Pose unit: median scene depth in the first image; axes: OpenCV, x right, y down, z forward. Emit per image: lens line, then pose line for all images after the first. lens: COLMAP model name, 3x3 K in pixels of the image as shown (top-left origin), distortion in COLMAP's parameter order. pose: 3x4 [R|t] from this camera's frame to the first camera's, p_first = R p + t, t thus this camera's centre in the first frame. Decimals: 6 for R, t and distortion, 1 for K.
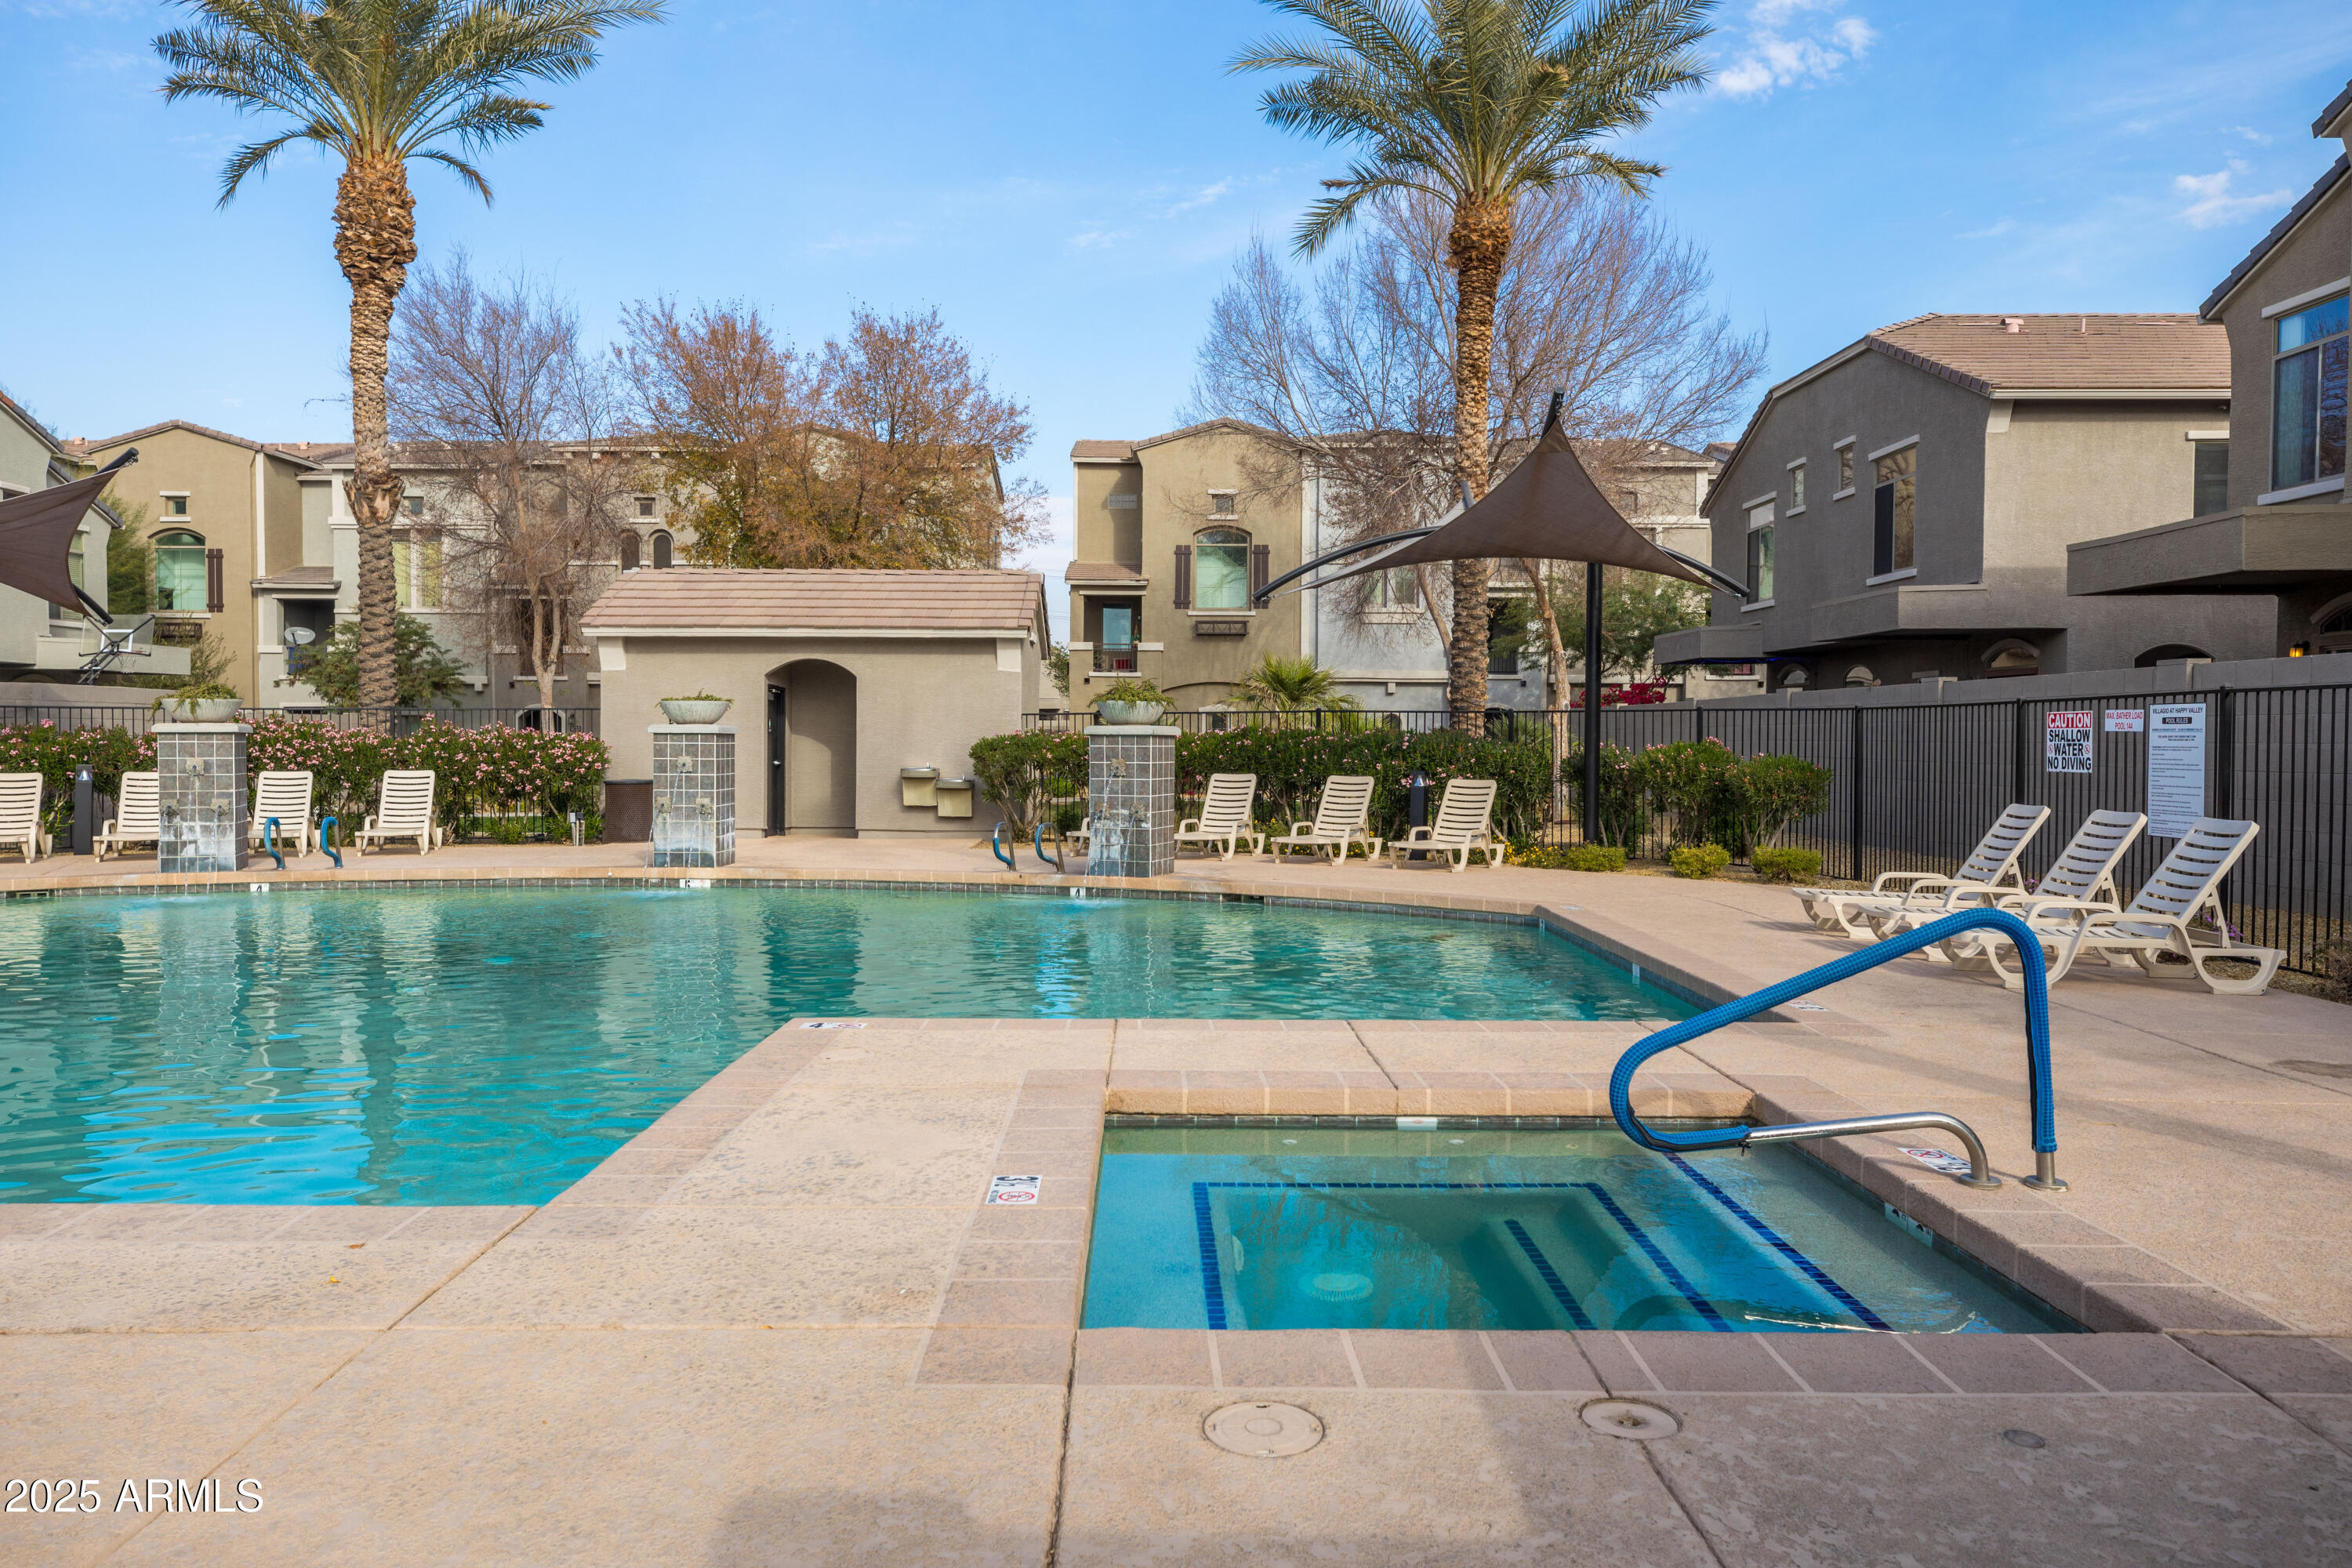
lens RADIAL K [[1622.4, 0, 1176.0], [0, 1622.4, 784.0], [0, 0, 1]] dist [0.006426, -0.000811]
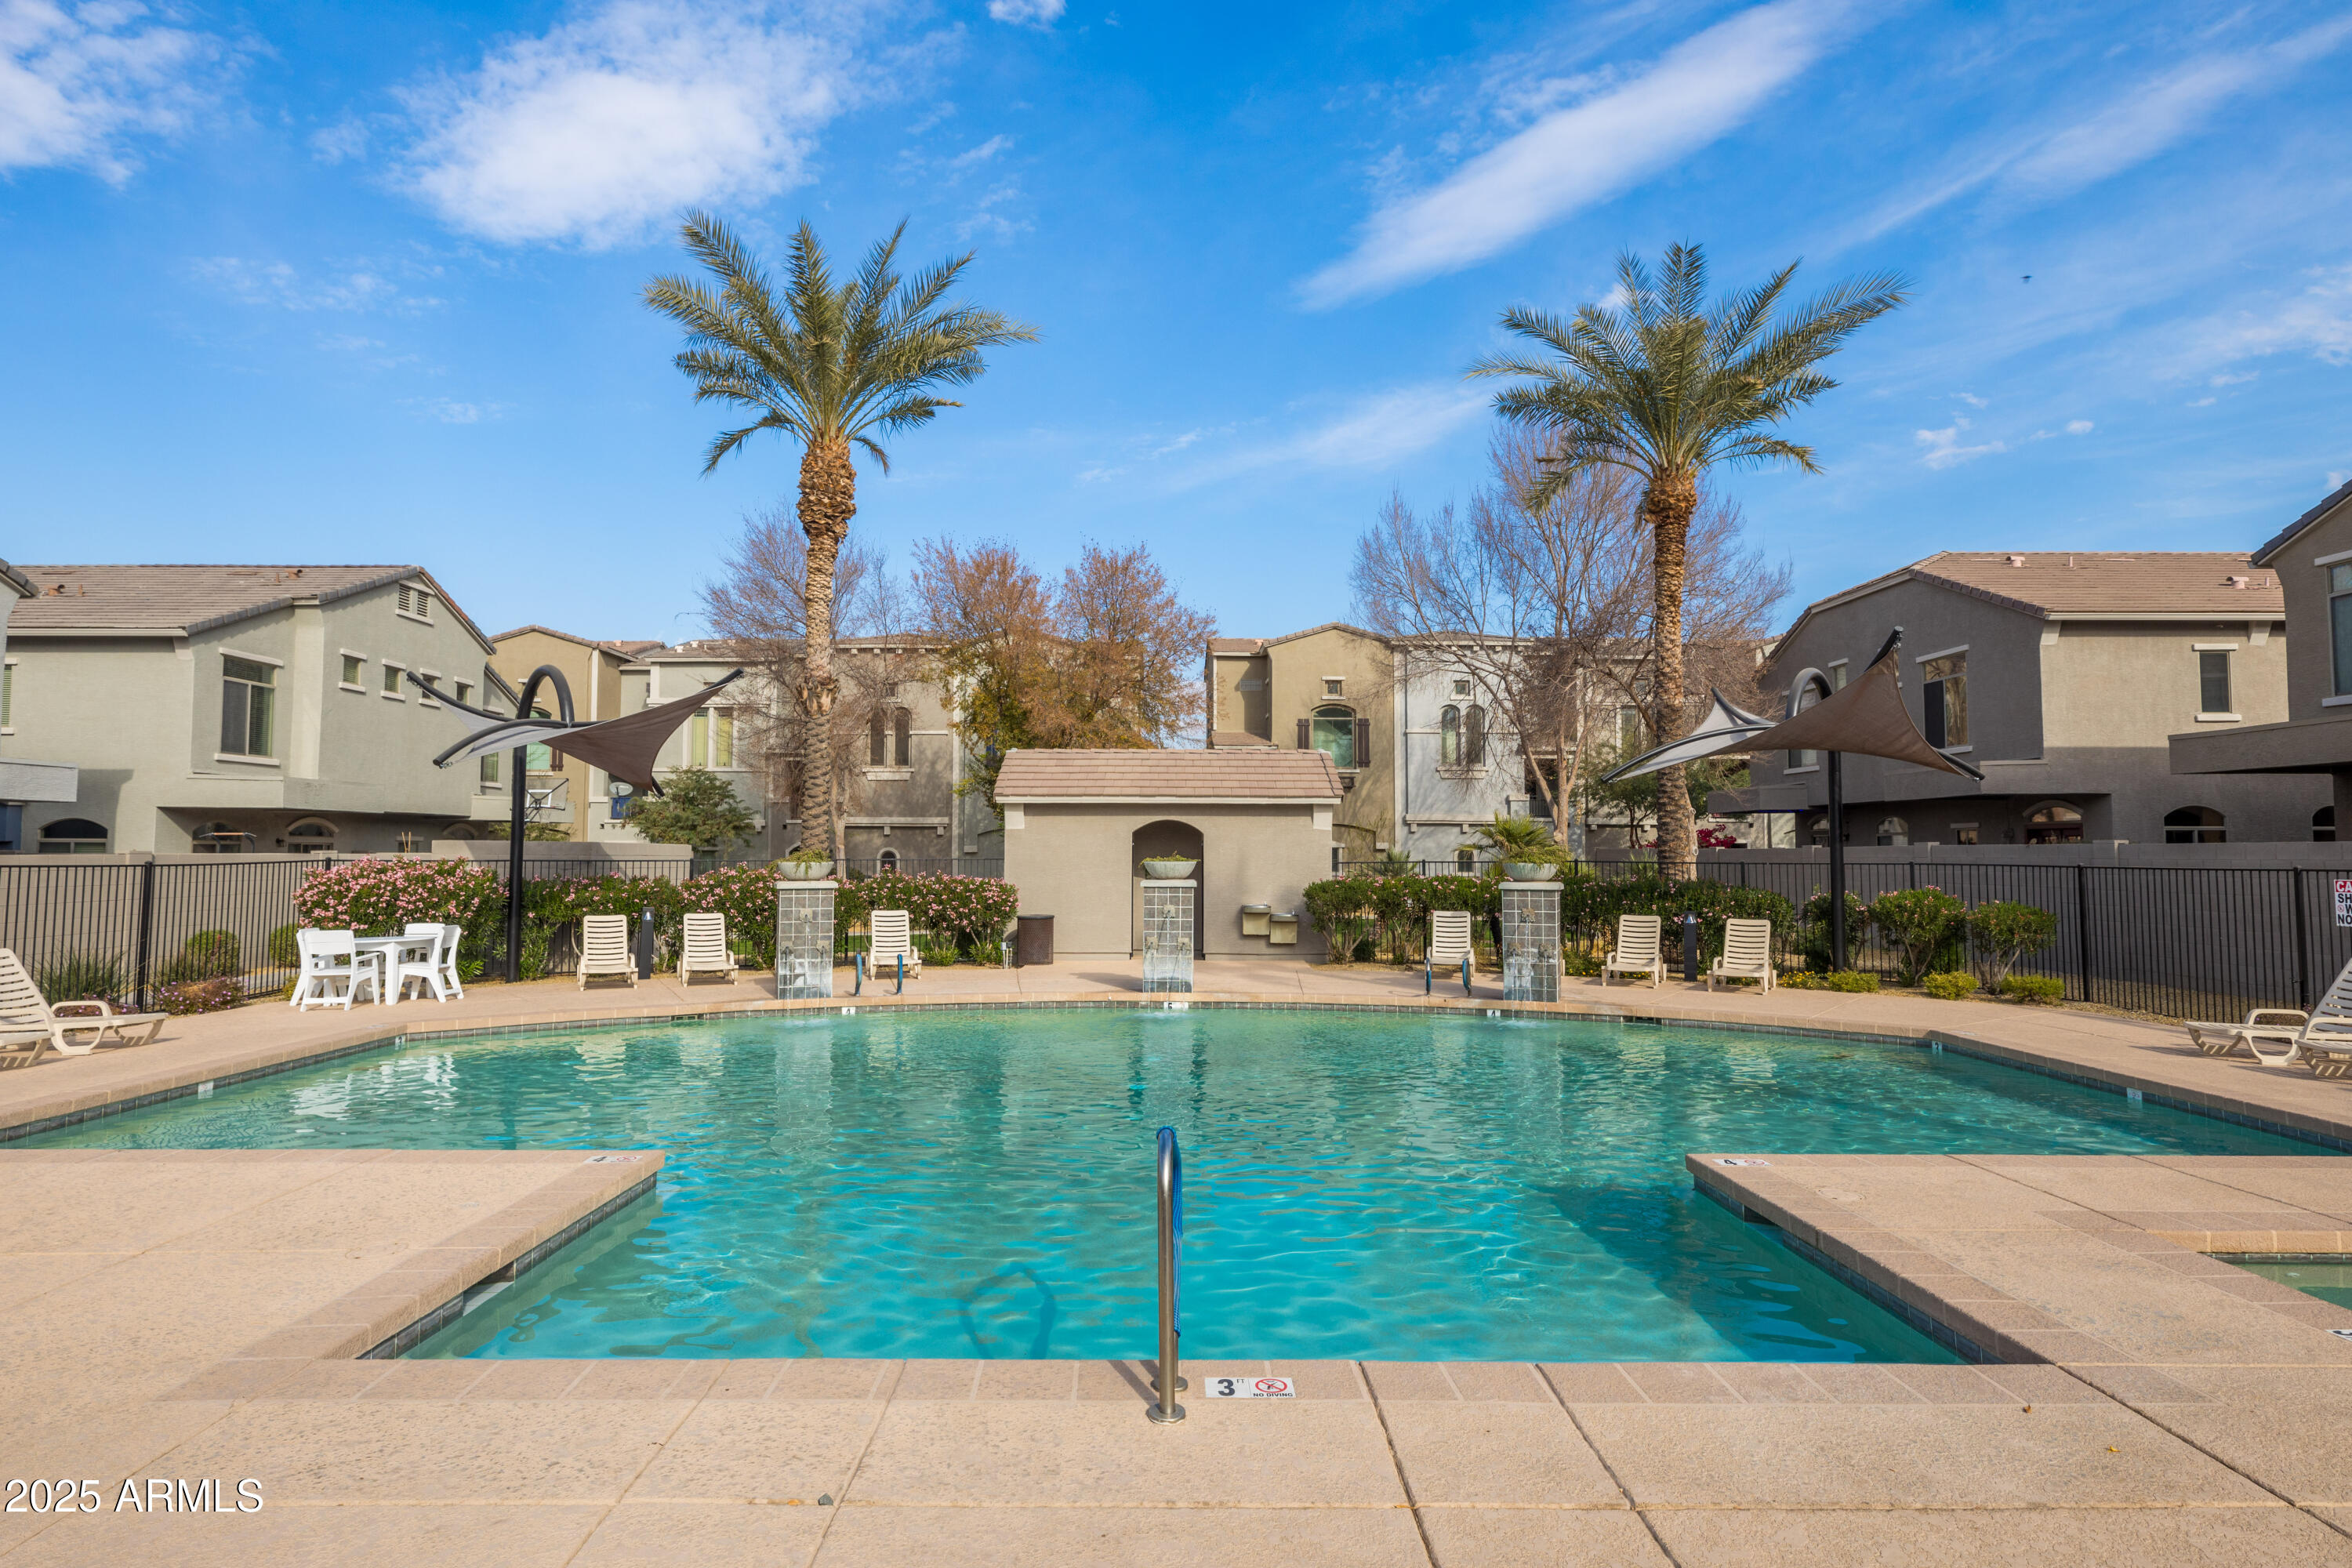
lens RADIAL K [[1254.2, 0, 1176.0], [0, 1254.2, 784.0], [0, 0, 1]] dist [0.001199, -0.000219]
pose [[0.999991, -0.000817, 0.004088, -0.213578], [0.001162, 0.996352, -0.085334, -0.019698], [-0.004003, 0.085338, 0.996344, 0.003966]]
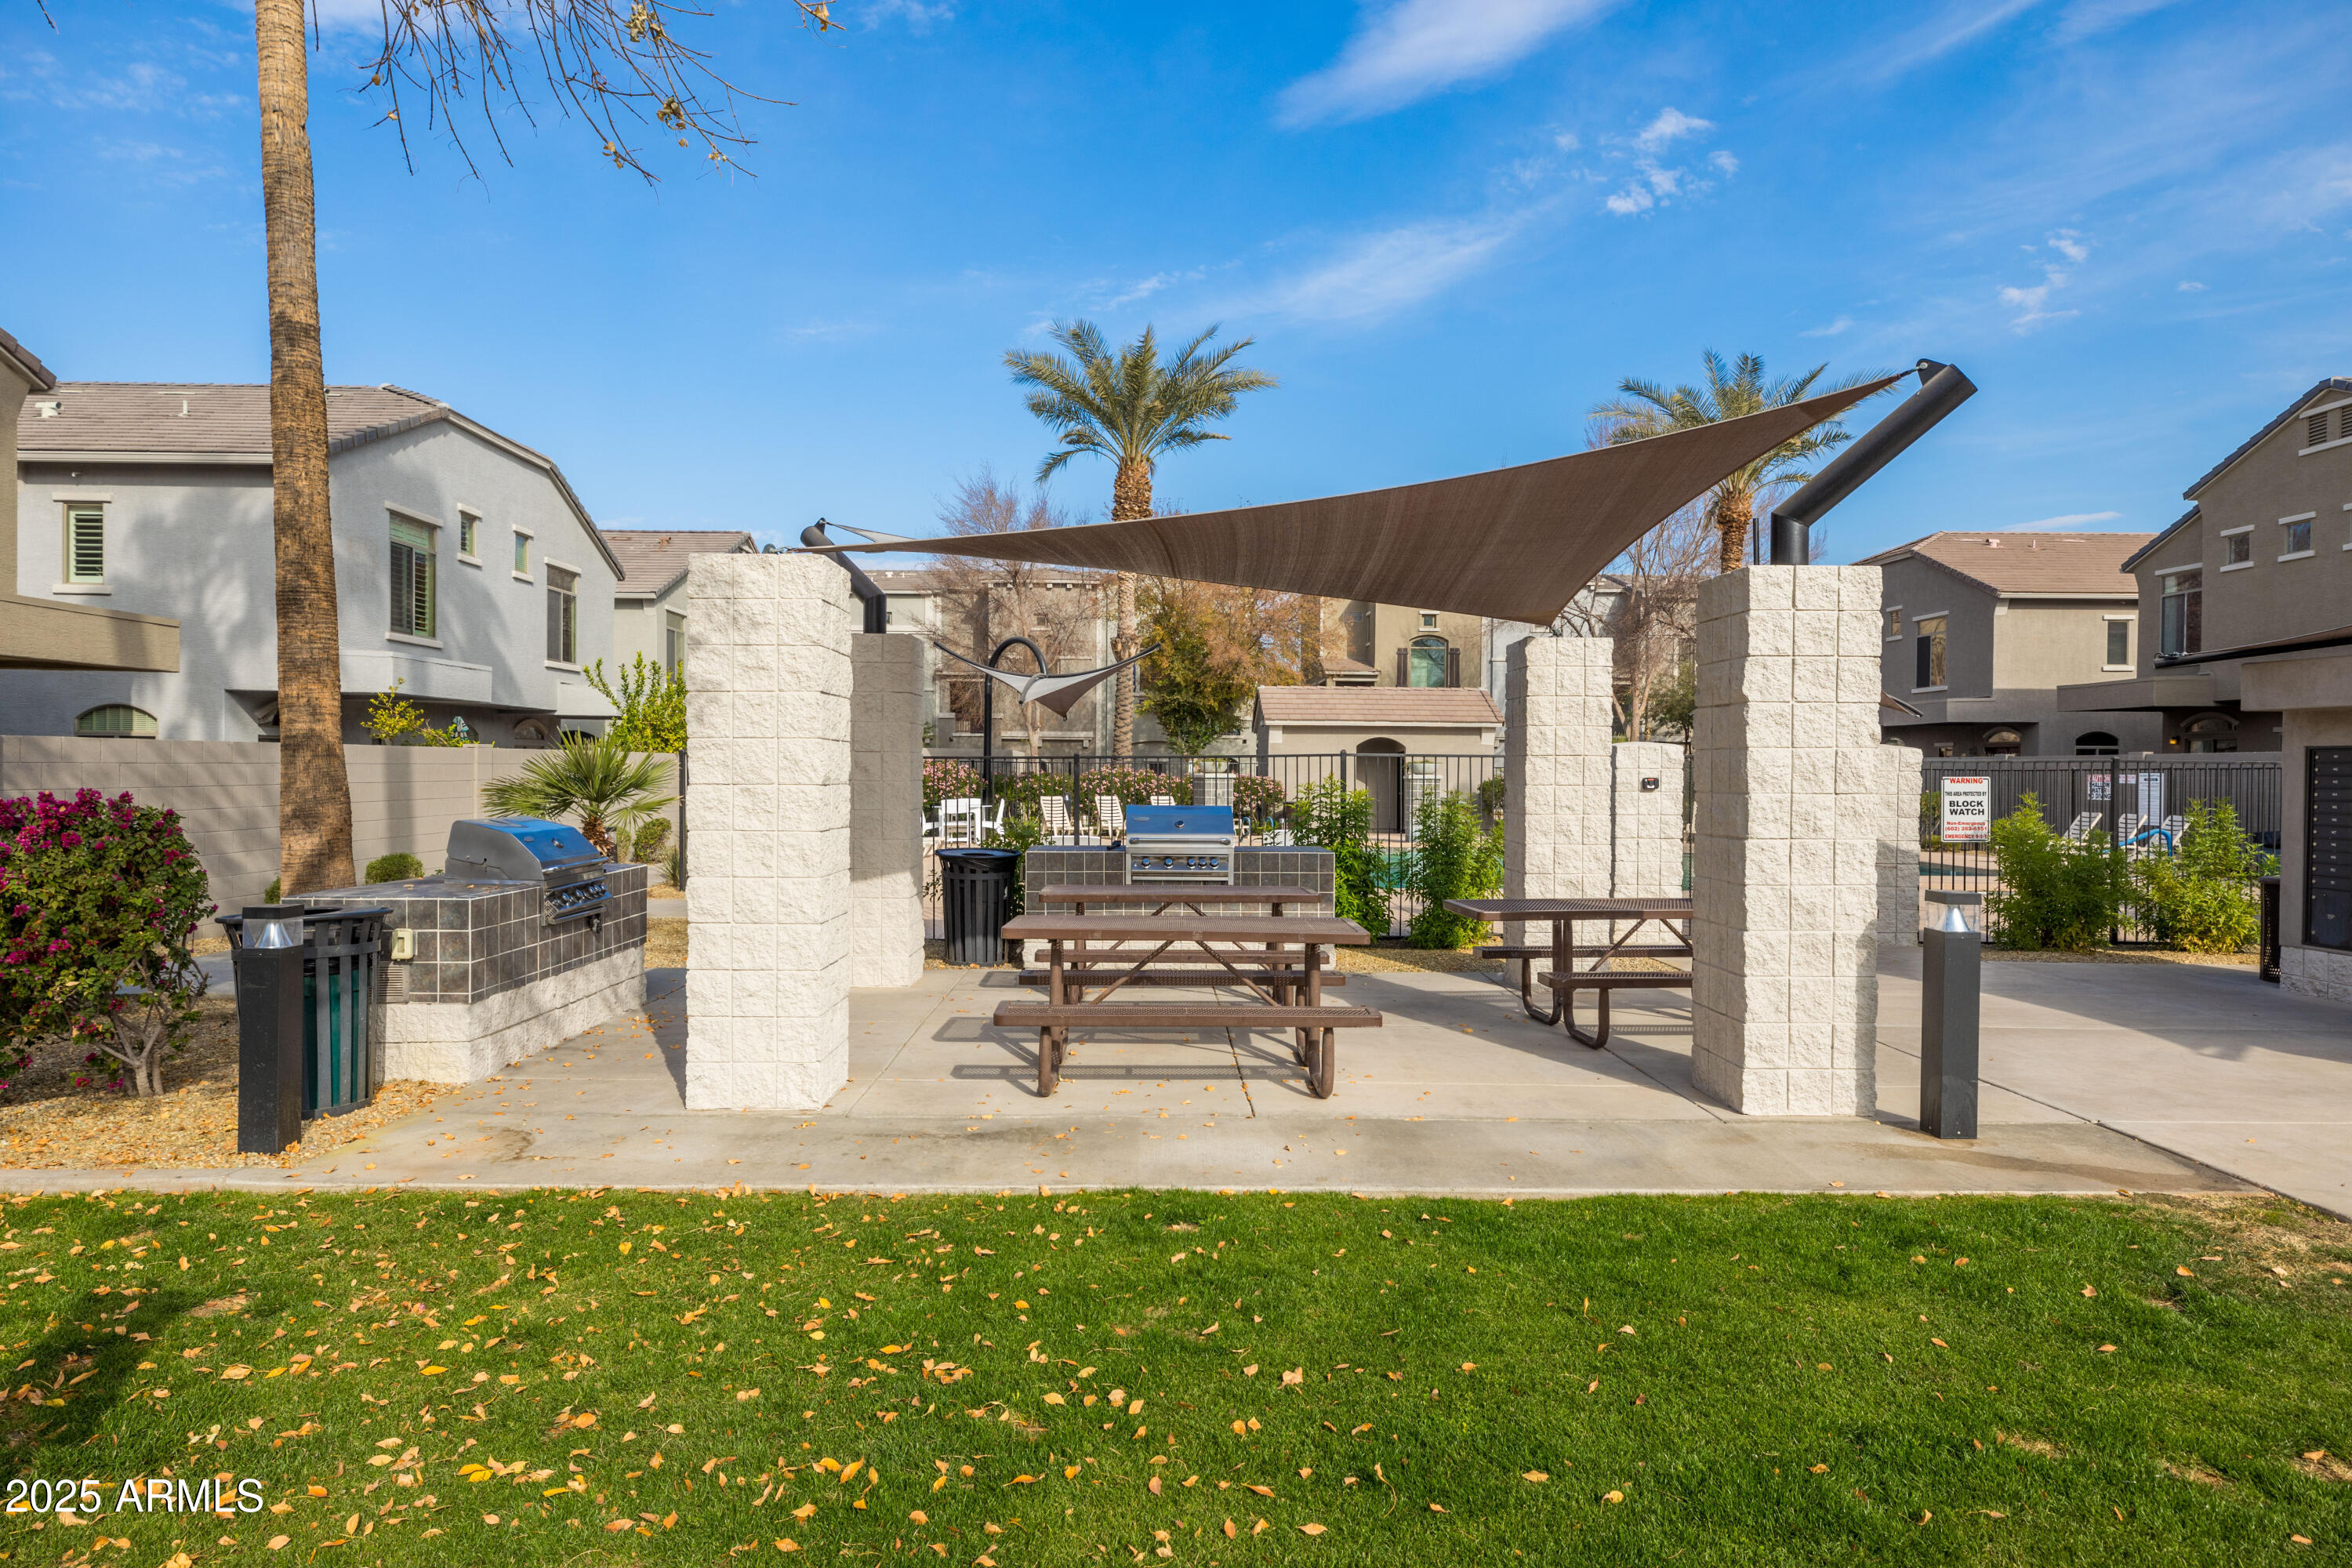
lens RADIAL K [[1399.7, 0, 1176.0], [0, 1399.7, 784.0], [0, 0, 1]] dist [0.002712, 0.000617]
pose [[0.999804, 0.004444, 0.019267, -0.472397], [-0.004060, 0.999793, -0.019918, 0.008937], [-0.019352, 0.019836, 0.999616, -0.578189]]
